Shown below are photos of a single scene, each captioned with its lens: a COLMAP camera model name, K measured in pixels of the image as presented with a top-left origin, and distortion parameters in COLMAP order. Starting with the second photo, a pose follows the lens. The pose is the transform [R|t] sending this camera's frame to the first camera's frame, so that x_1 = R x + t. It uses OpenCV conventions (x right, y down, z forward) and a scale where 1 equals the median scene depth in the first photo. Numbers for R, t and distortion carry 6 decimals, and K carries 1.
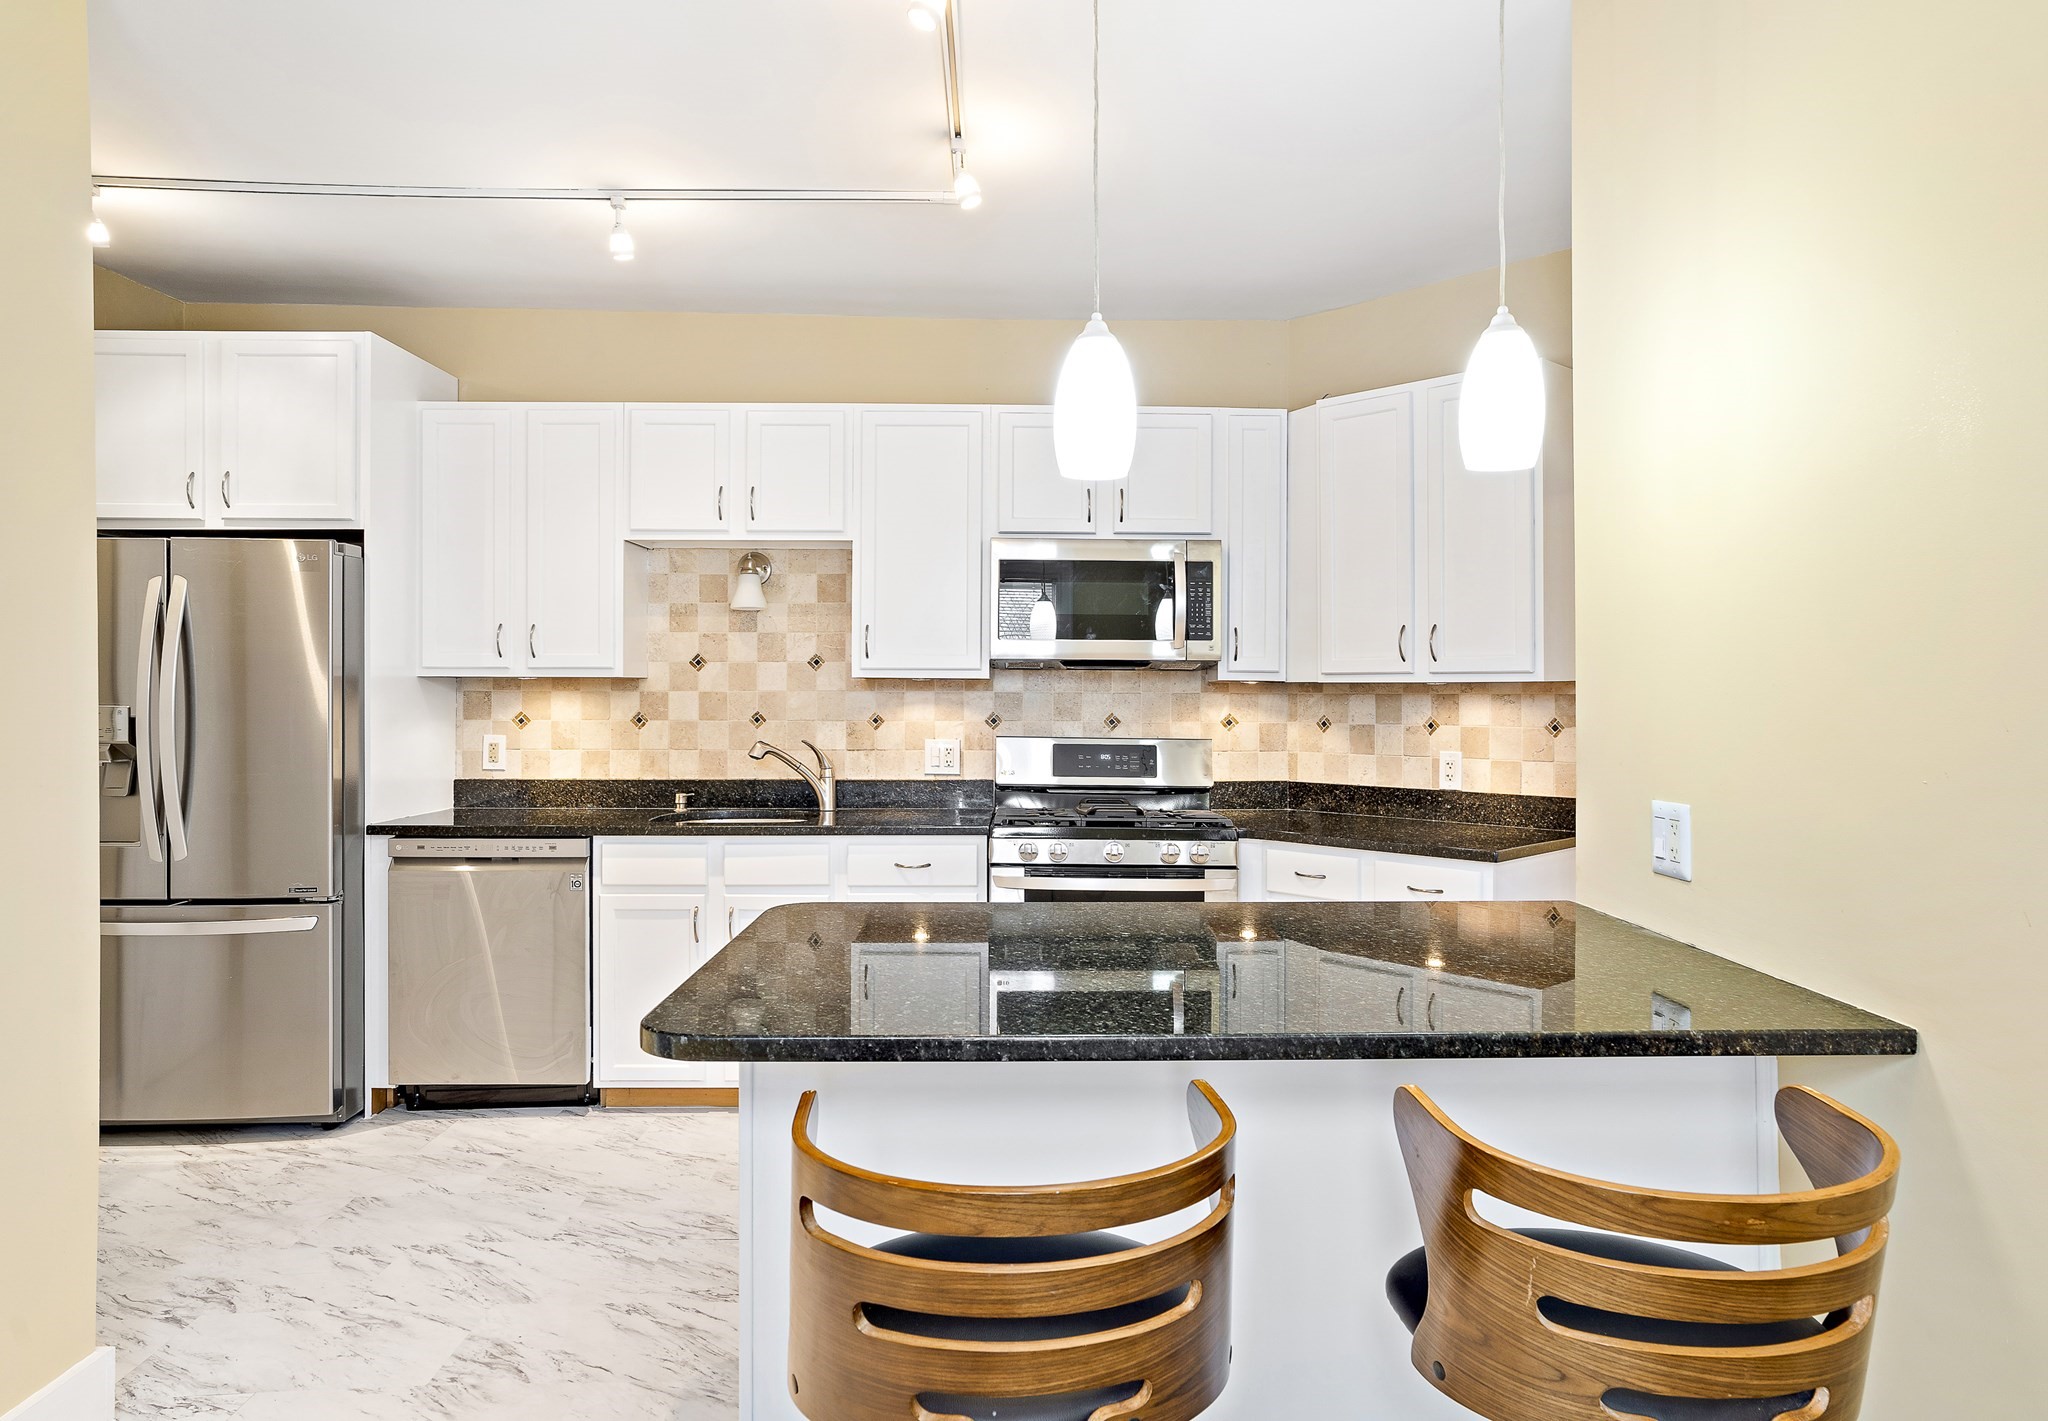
lens RADIAL K [[1284.2, 0, 1048.4], [0, 1284.2, 698.0], [0, 0, 1]] dist [-0.052755, 0.060234]
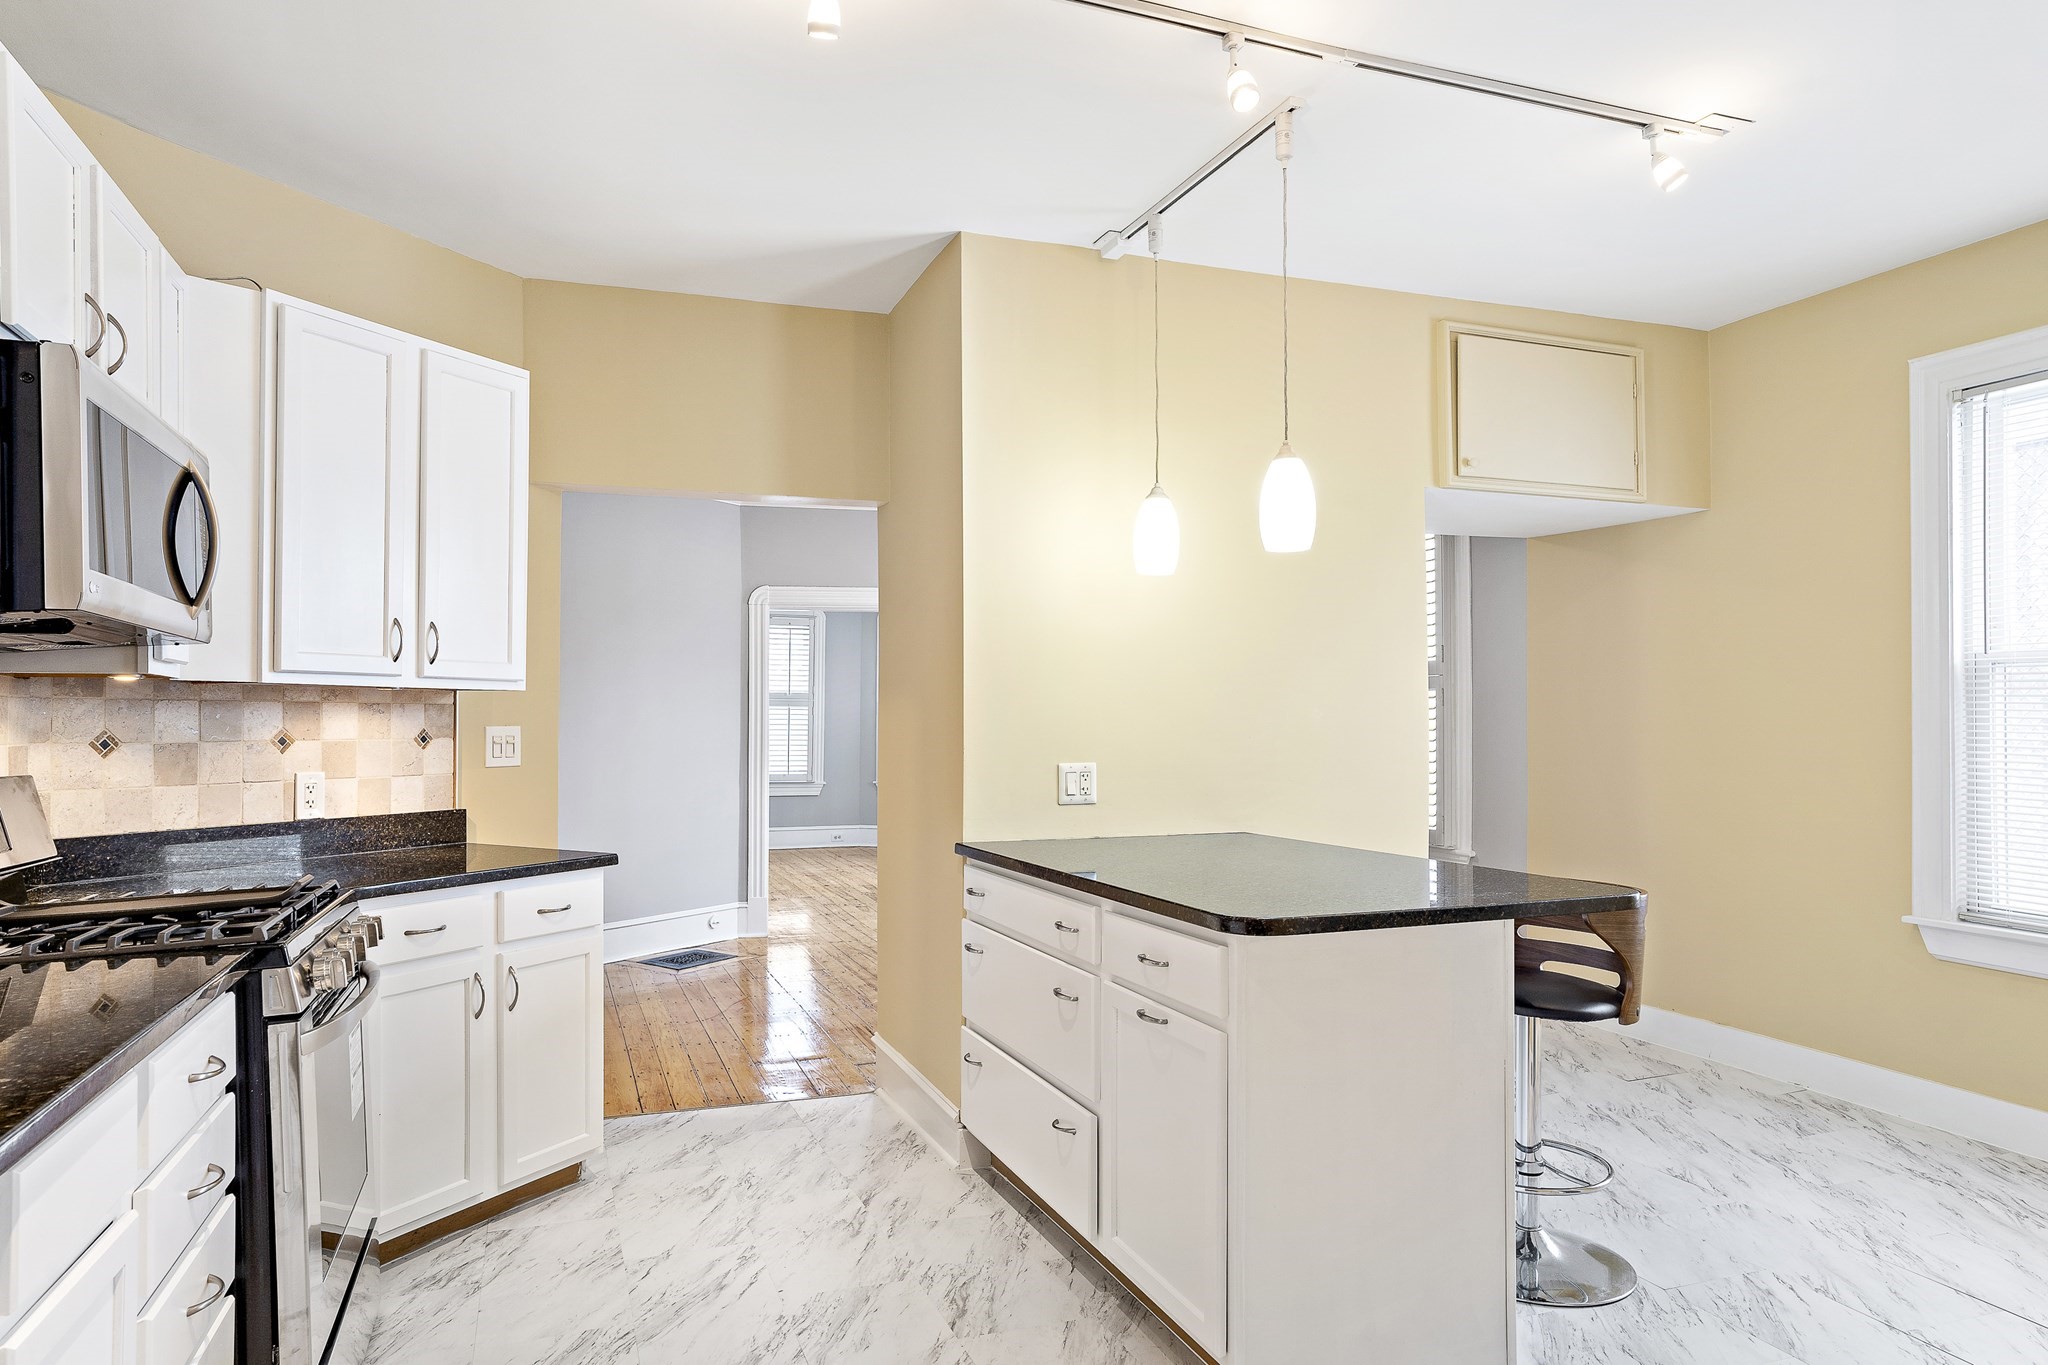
lens RADIAL K [[1259.3, 0, 1015.3], [0, 1259.3, 718.1], [0, 0, 1]] dist [-0.001200, -0.000223]
pose [[-0.322413, 0.001642, 0.946598, -0.560696], [0.003971, 0.999992, -0.000382, 0.009091], [-0.946591, 0.003636, -0.322417, 0.796046]]
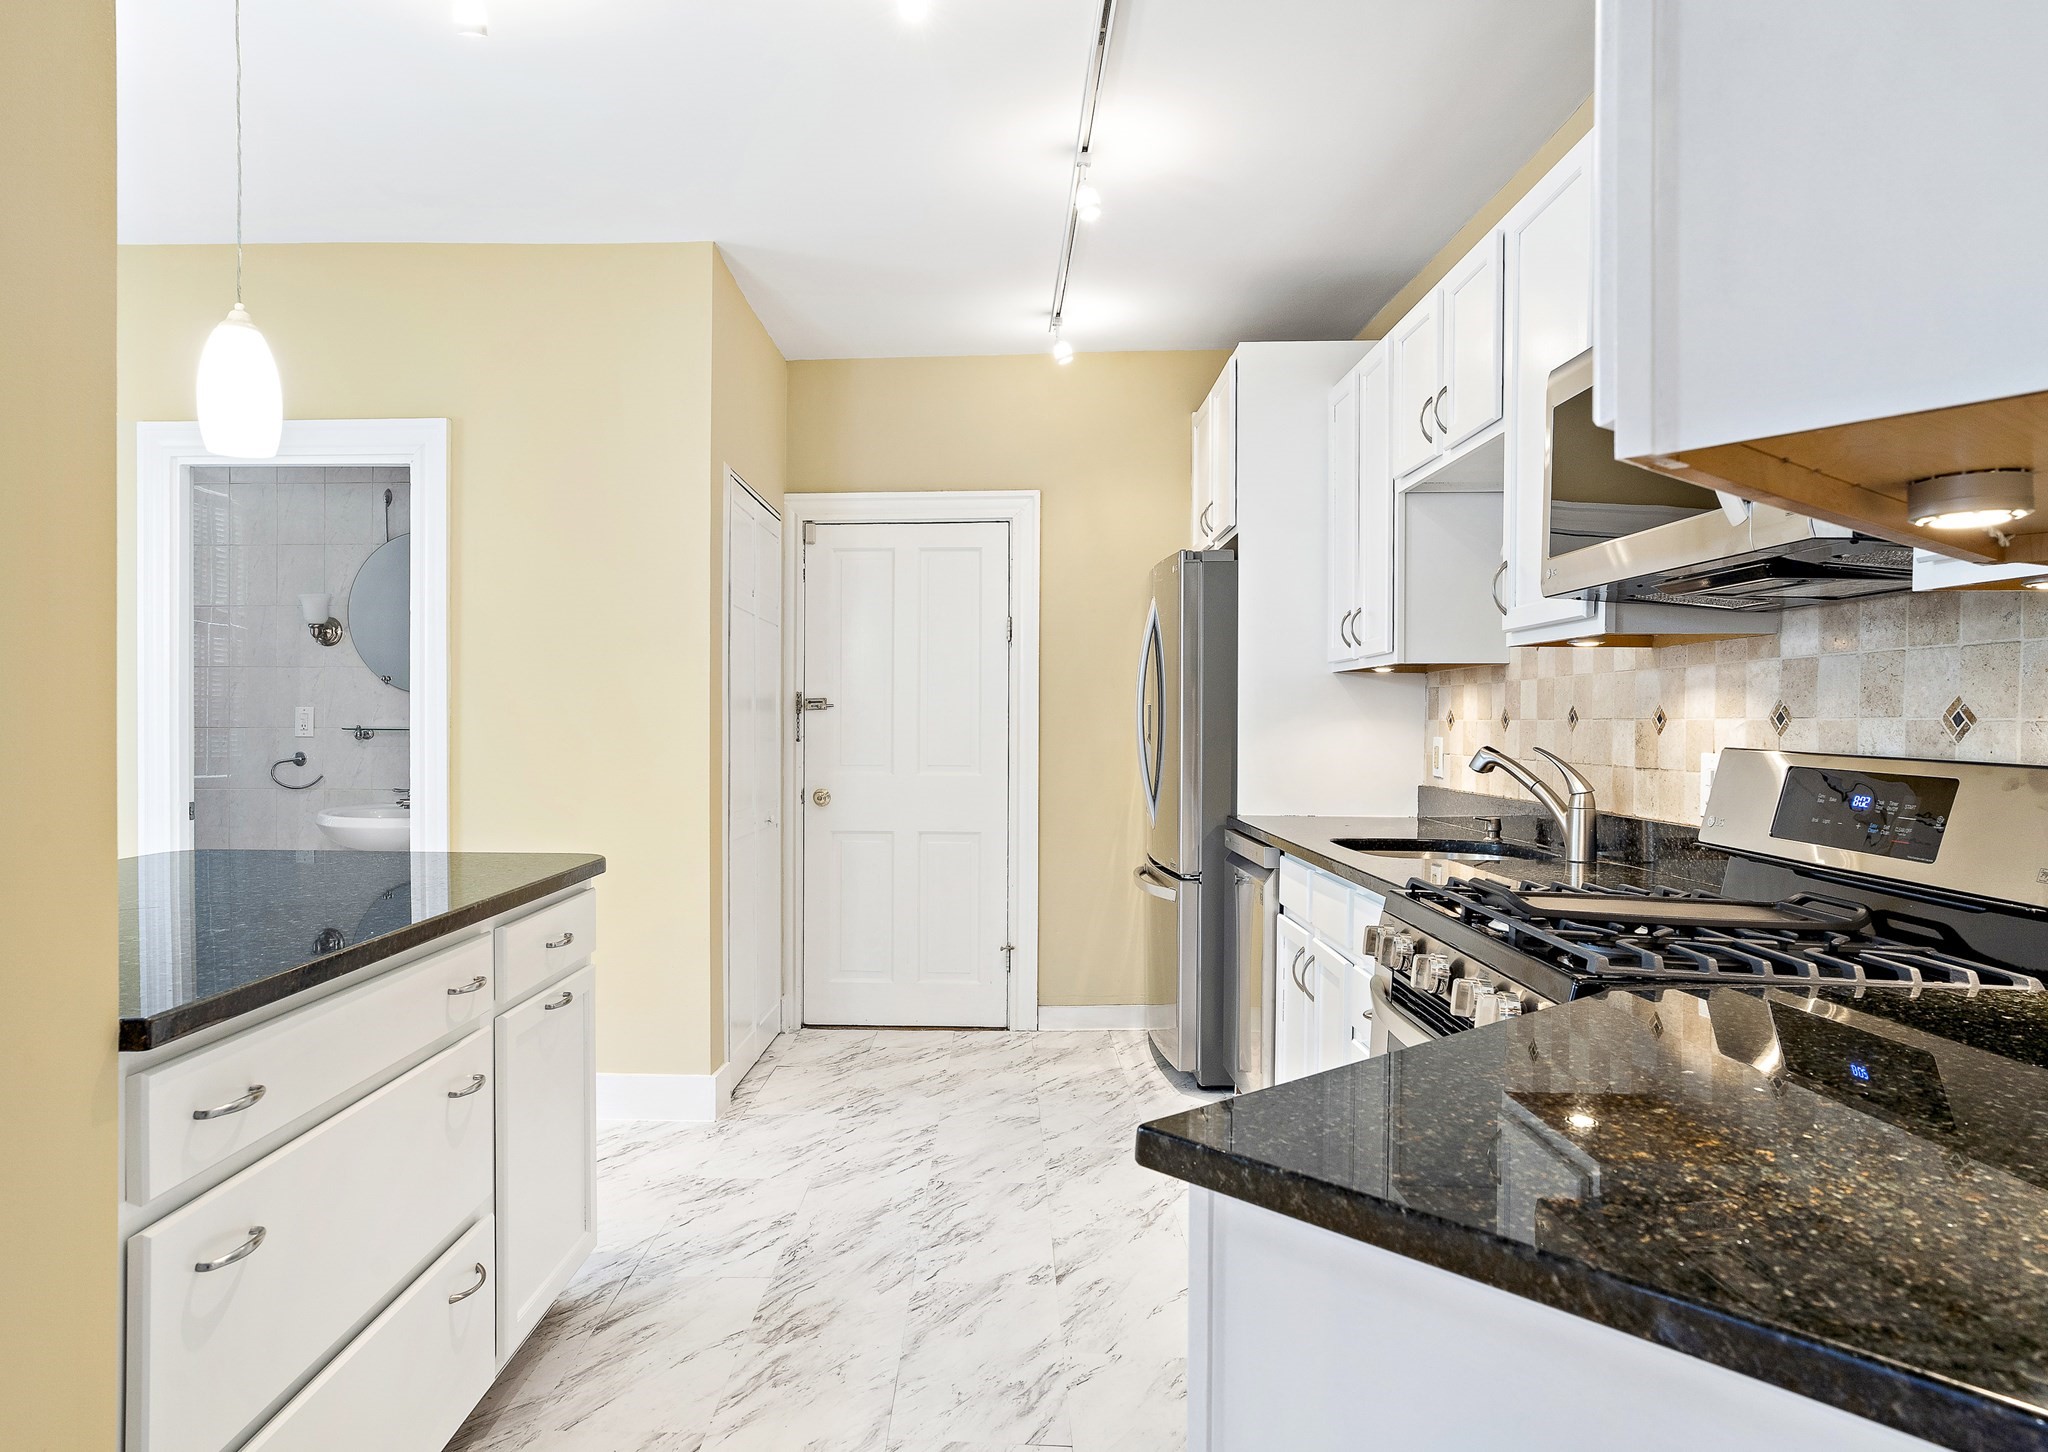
lens RADIAL K [[1303.8, 0, 937.9], [0, 1303.8, 728.8], [0, 0, 1]] dist [0.002043, -0.000260]
pose [[-0.079150, 0.002866, -0.996859, 0.502203], [-0.007307, 0.999967, 0.003455, 0.023765], [0.996836, 0.007557, -0.079126, 0.756674]]
